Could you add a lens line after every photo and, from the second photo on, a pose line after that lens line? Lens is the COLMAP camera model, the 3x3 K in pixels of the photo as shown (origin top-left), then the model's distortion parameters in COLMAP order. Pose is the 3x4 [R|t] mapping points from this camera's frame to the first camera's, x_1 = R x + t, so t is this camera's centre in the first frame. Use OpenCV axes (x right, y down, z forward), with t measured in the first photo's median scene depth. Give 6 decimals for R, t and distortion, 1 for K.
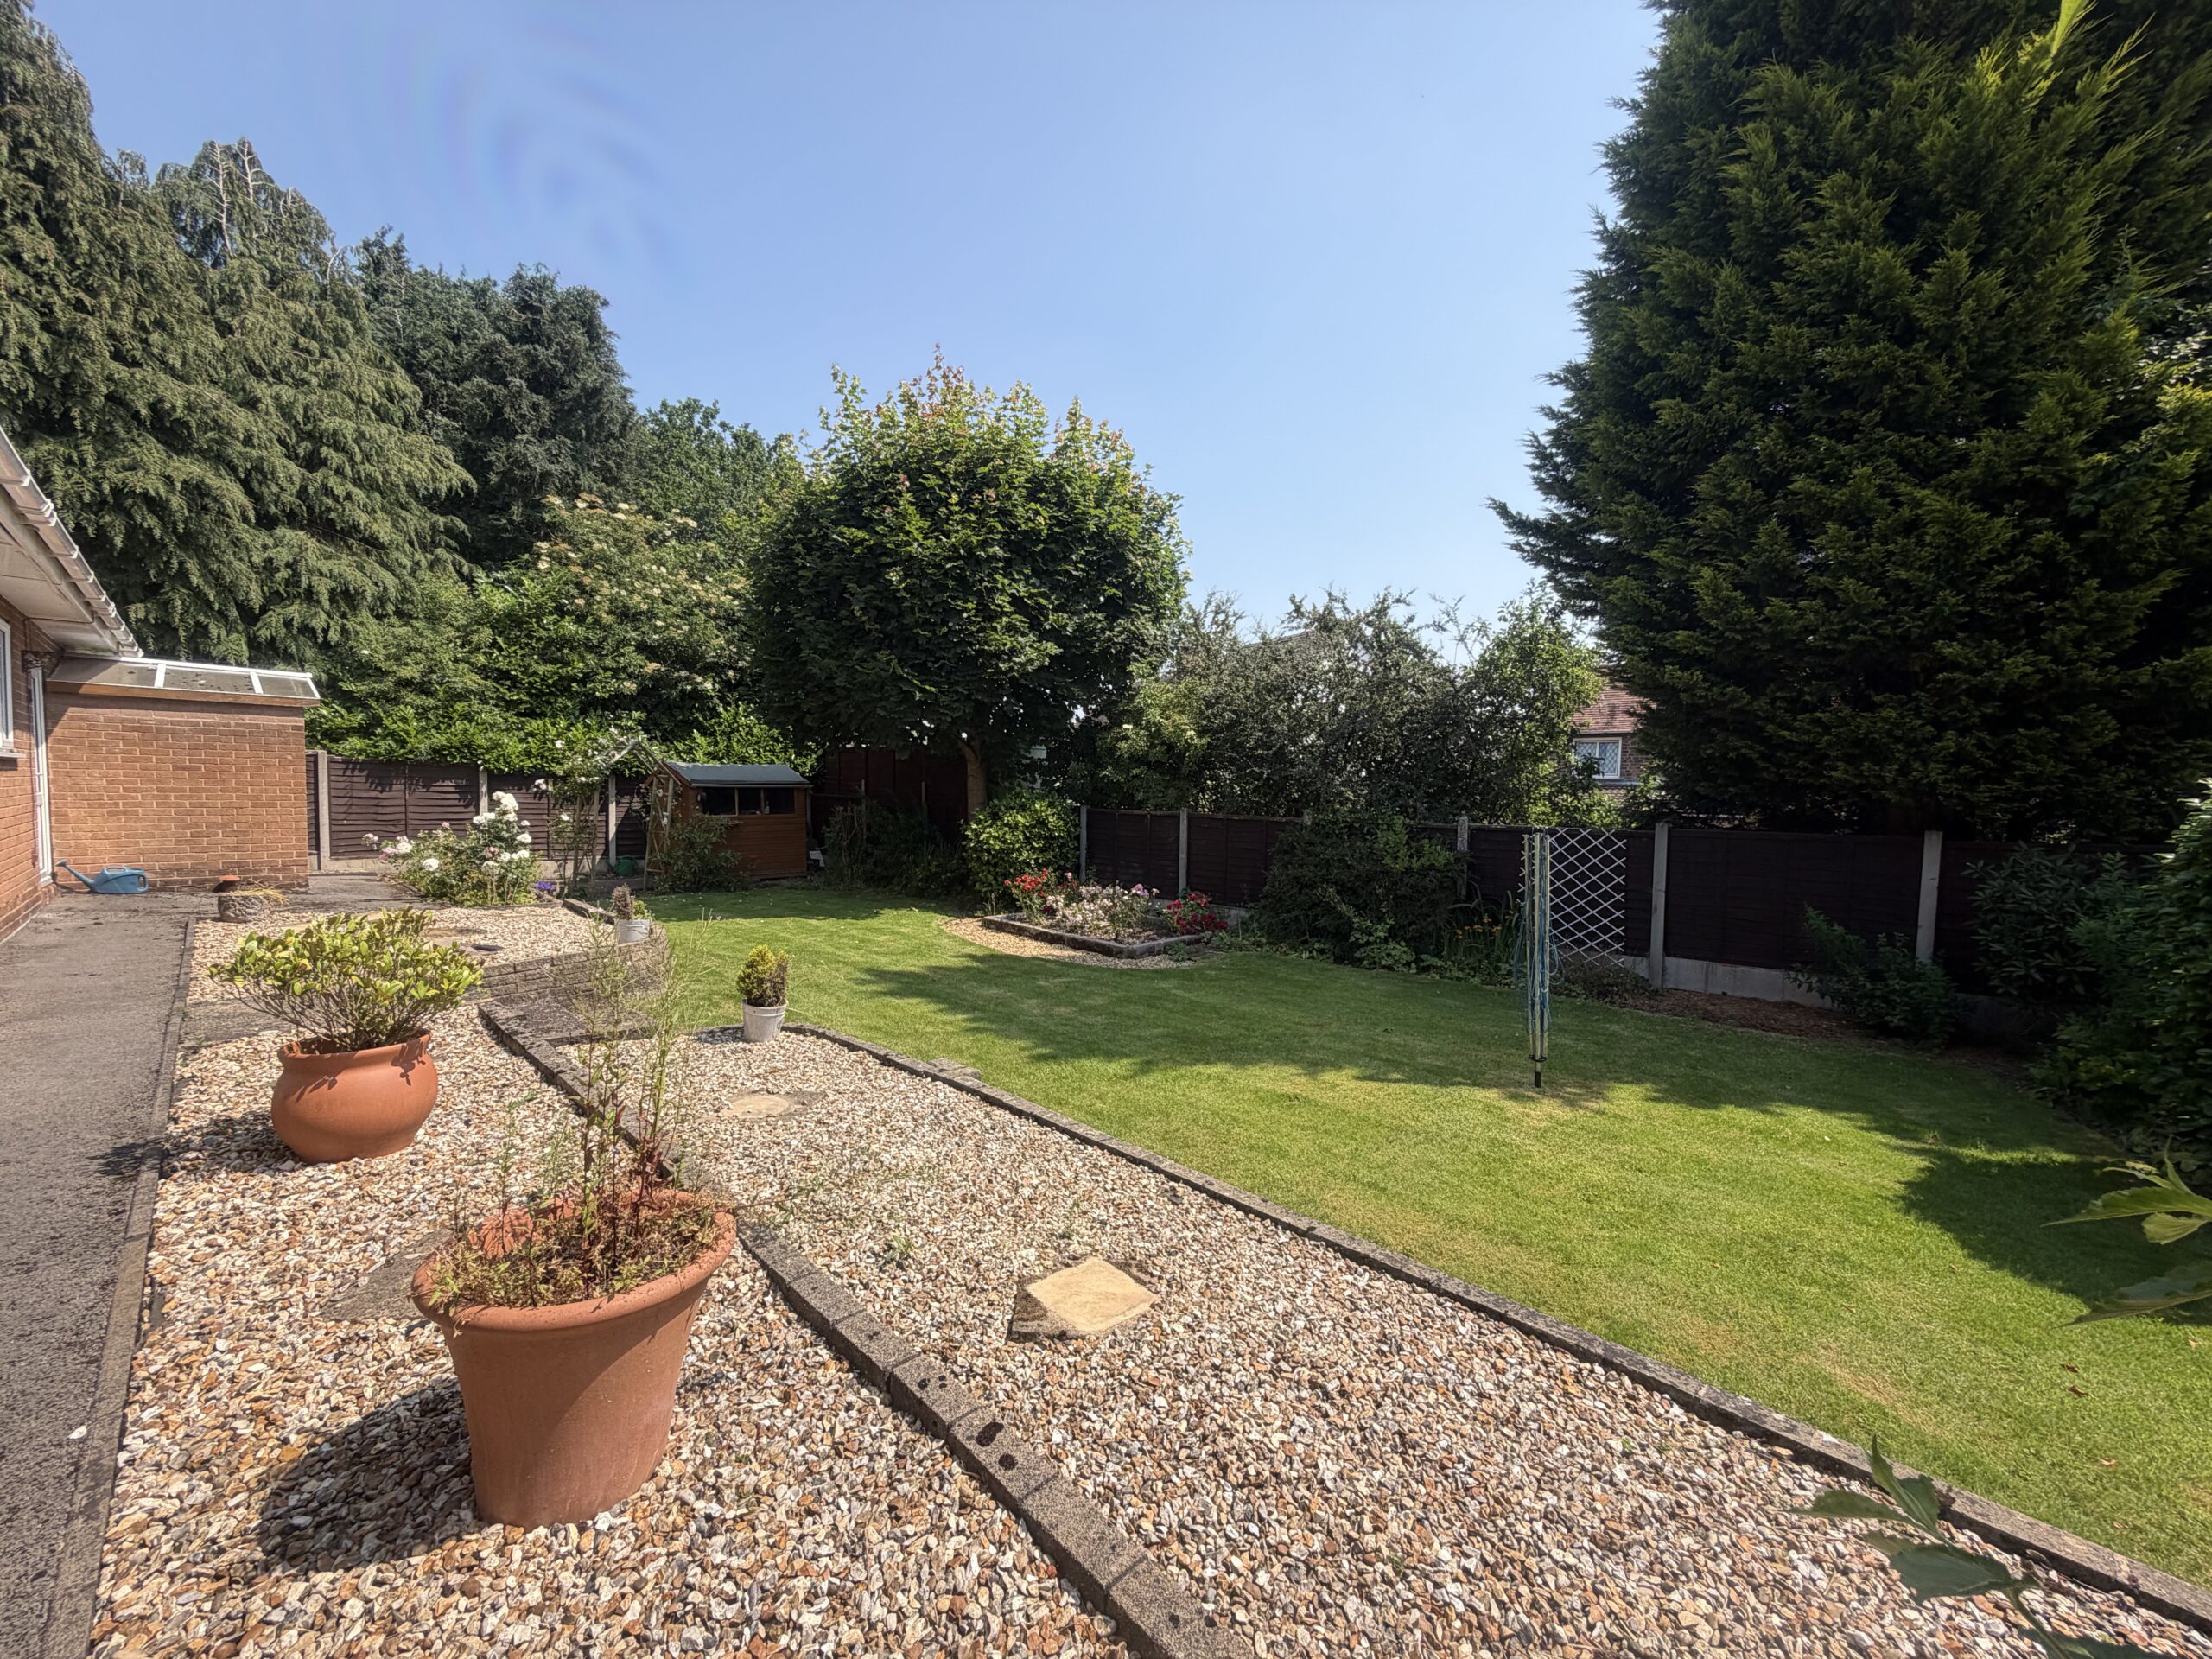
lens RADIAL K [[879.8, 0, 1107.2], [0, 879.8, 830.4], [0, 0, 1]] dist [0.002299, 0.000221]
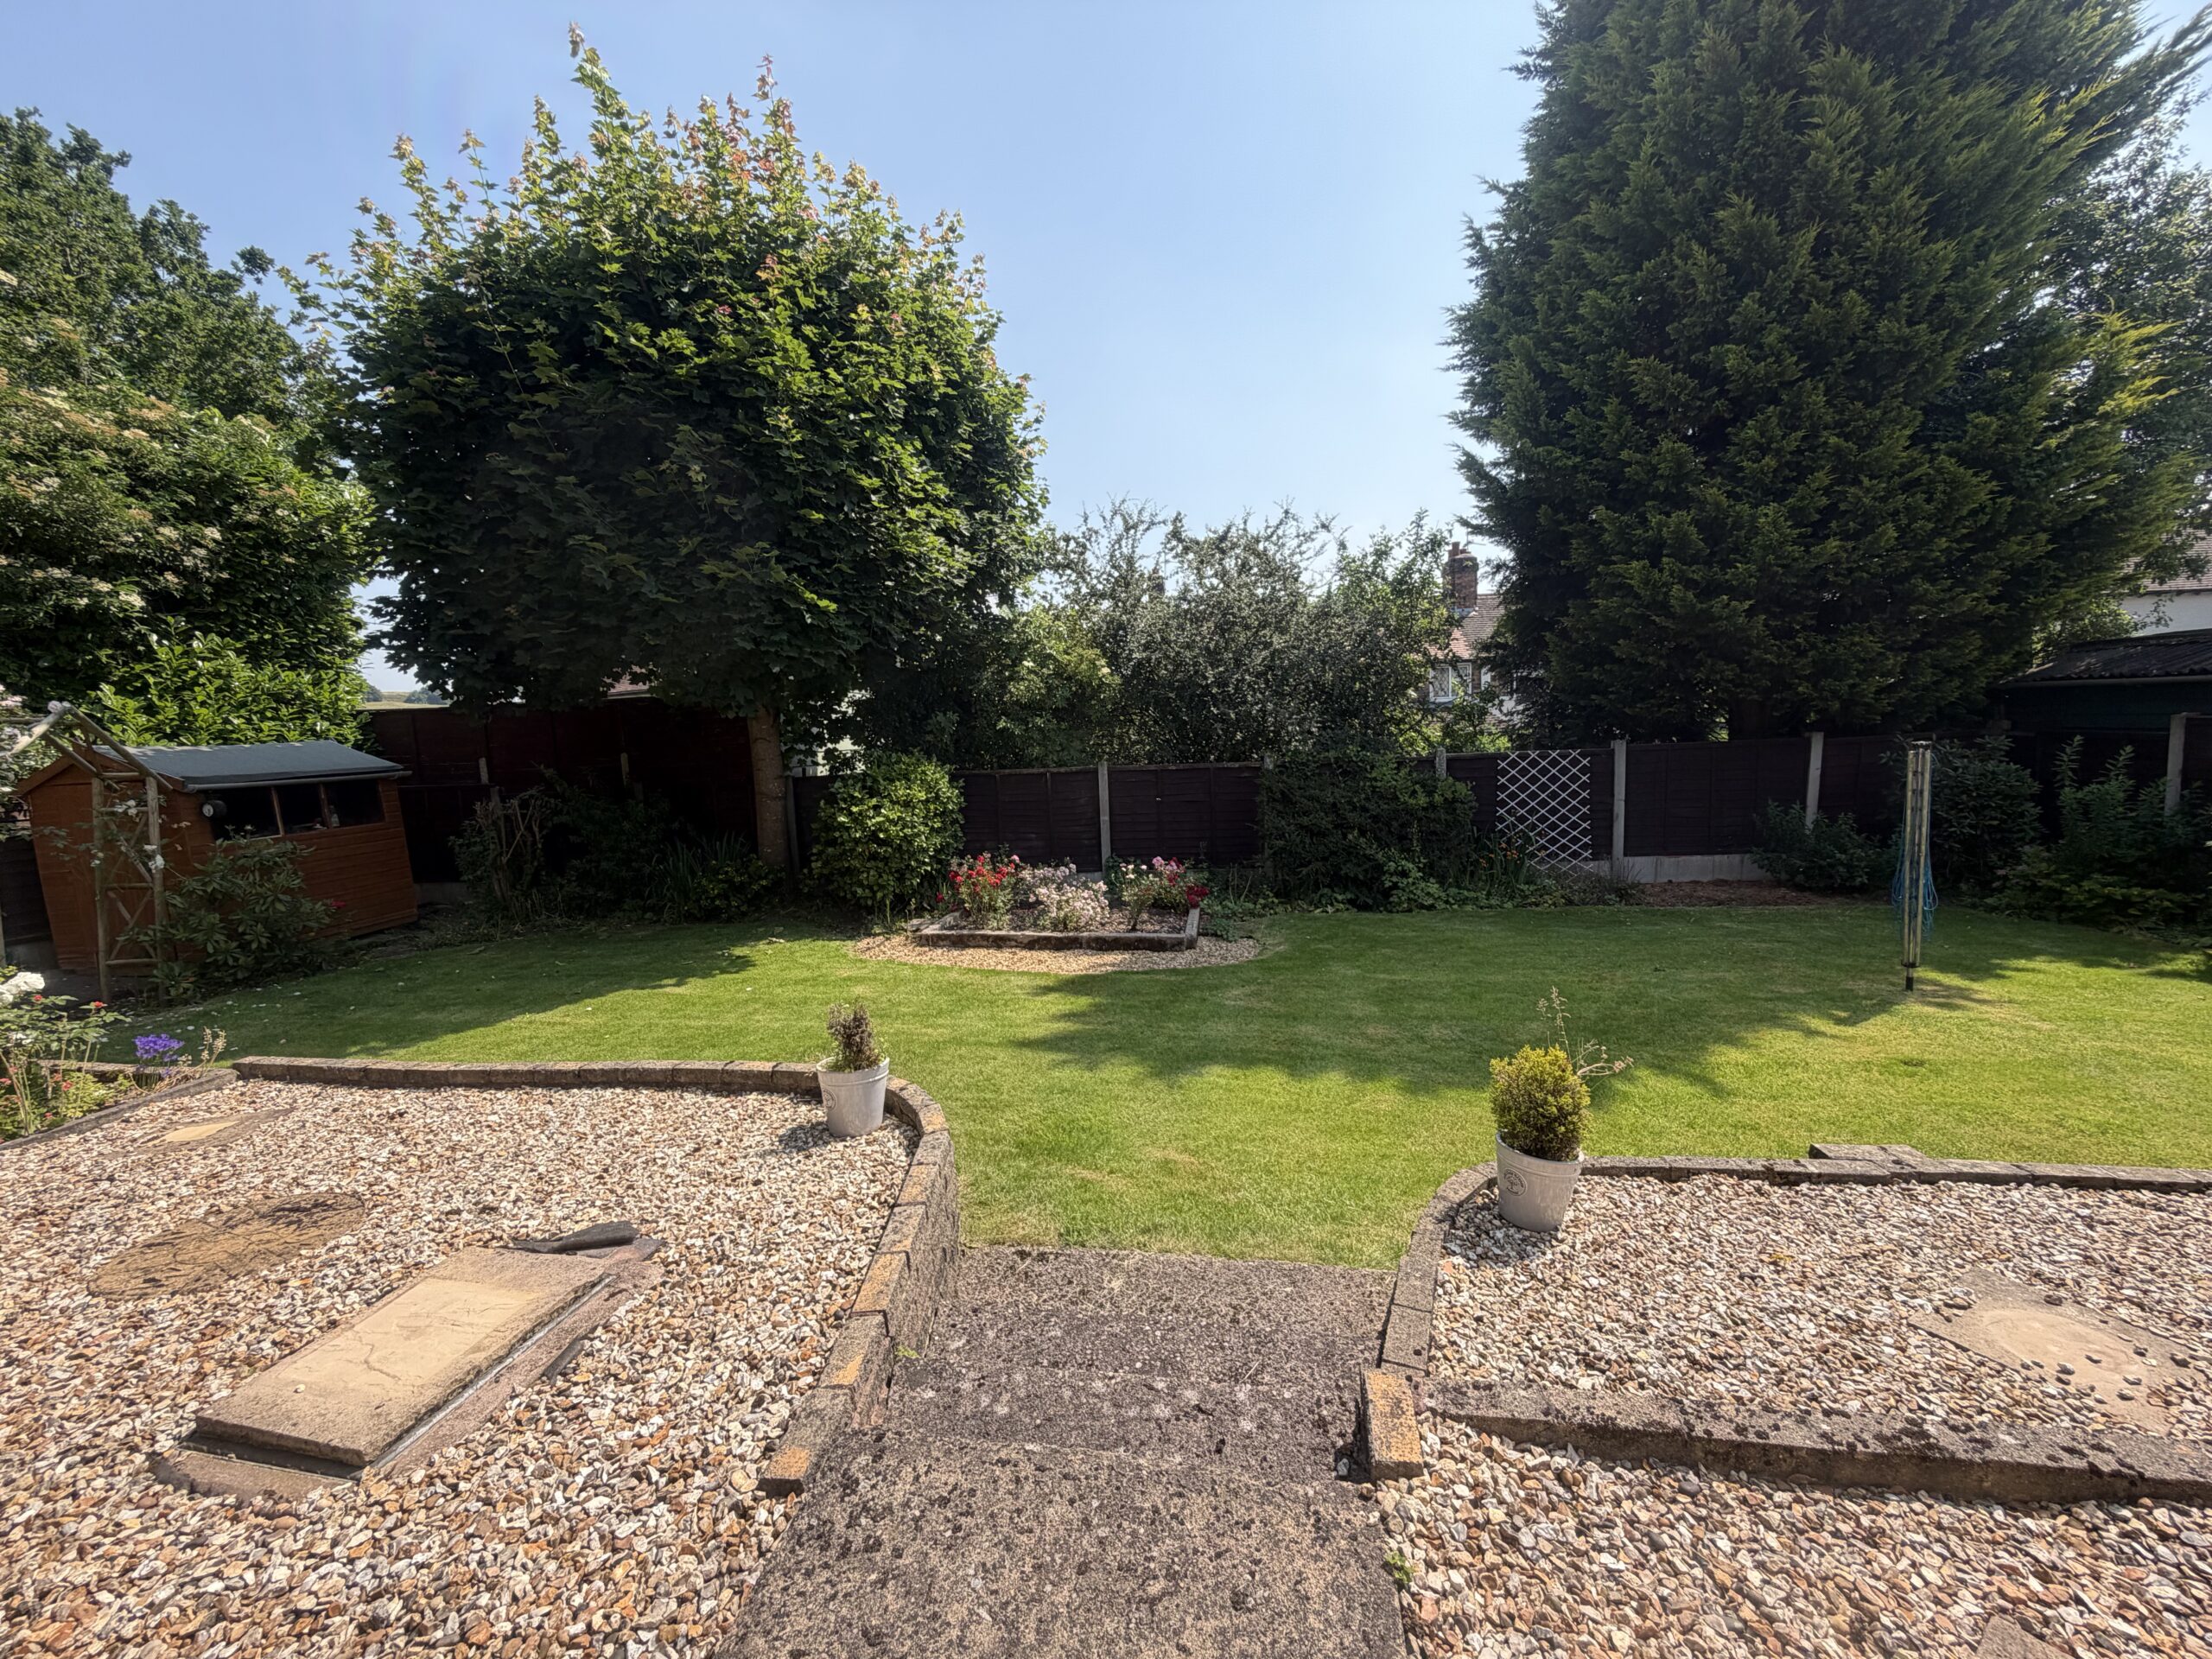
lens RADIAL K [[879.8, 0, 1104.7], [0, 879.8, 834.8], [0, 0, 1]] dist [0.002299, 0.000221]
pose [[0.819537, -0.119250, 0.560480, -0.408879], [0.082643, 0.992478, 0.090324, -0.032887], [-0.567035, -0.027704, 0.823228, 0.321077]]
